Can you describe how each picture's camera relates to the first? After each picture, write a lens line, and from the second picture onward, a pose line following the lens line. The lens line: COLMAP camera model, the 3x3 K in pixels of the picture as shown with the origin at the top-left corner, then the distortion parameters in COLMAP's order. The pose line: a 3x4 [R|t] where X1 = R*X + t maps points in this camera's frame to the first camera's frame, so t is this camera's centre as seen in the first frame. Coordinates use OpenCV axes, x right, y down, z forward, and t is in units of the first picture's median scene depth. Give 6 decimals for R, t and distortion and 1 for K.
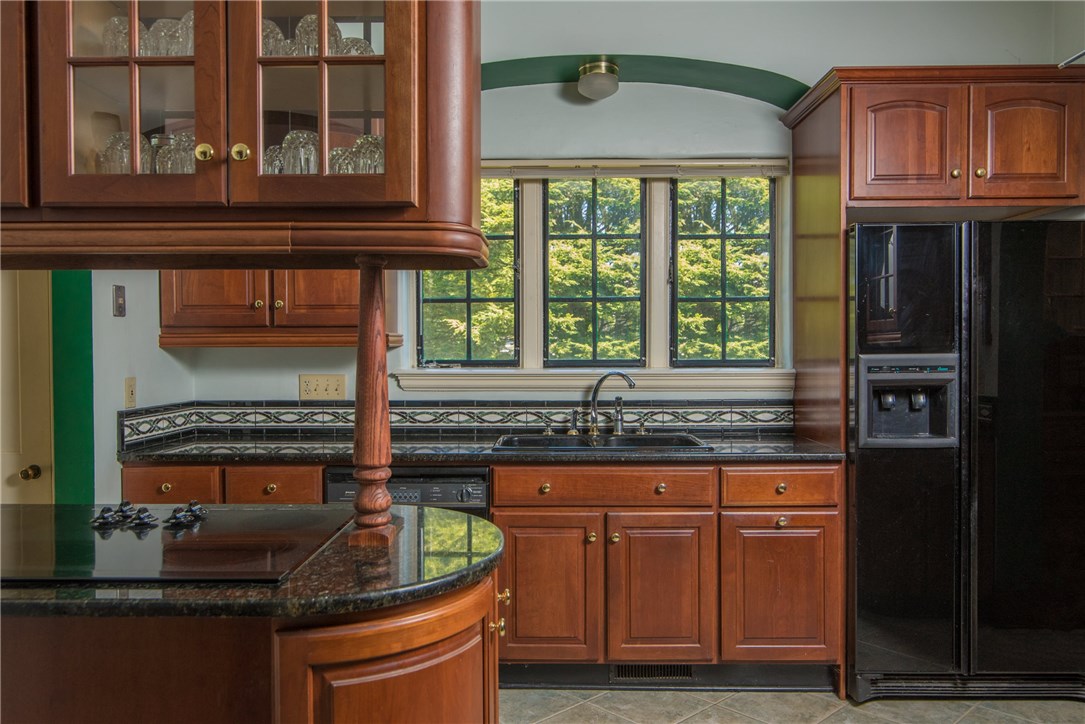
lens RADIAL K [[821.2, 0, 542.5], [0, 821.2, 362.0], [0, 0, 1]] dist [-0.007588, -0.001920]
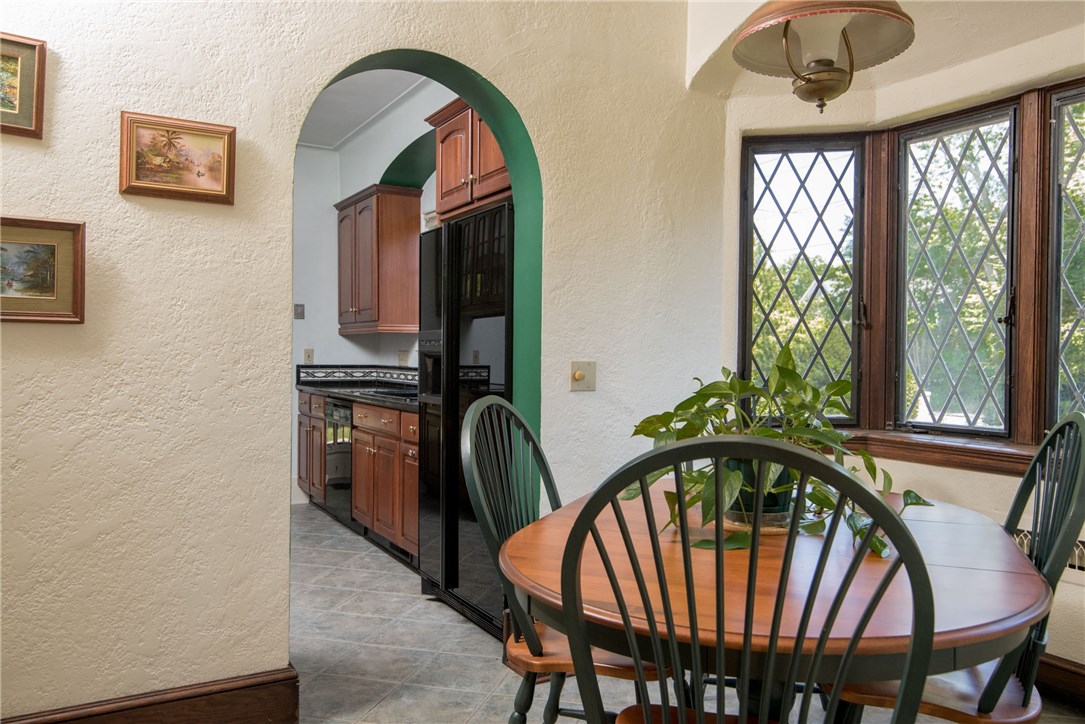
lens RADIAL K [[821.2, 0, 542.5], [0, 821.2, 362.0], [0, 0, 1]] dist [-0.007588, -0.001920]
pose [[0.521743, 0.019429, -0.852881, 1.581242], [-0.028680, 0.999575, 0.005226, 0.025542], [0.852620, 0.021734, 0.522078, 0.453223]]
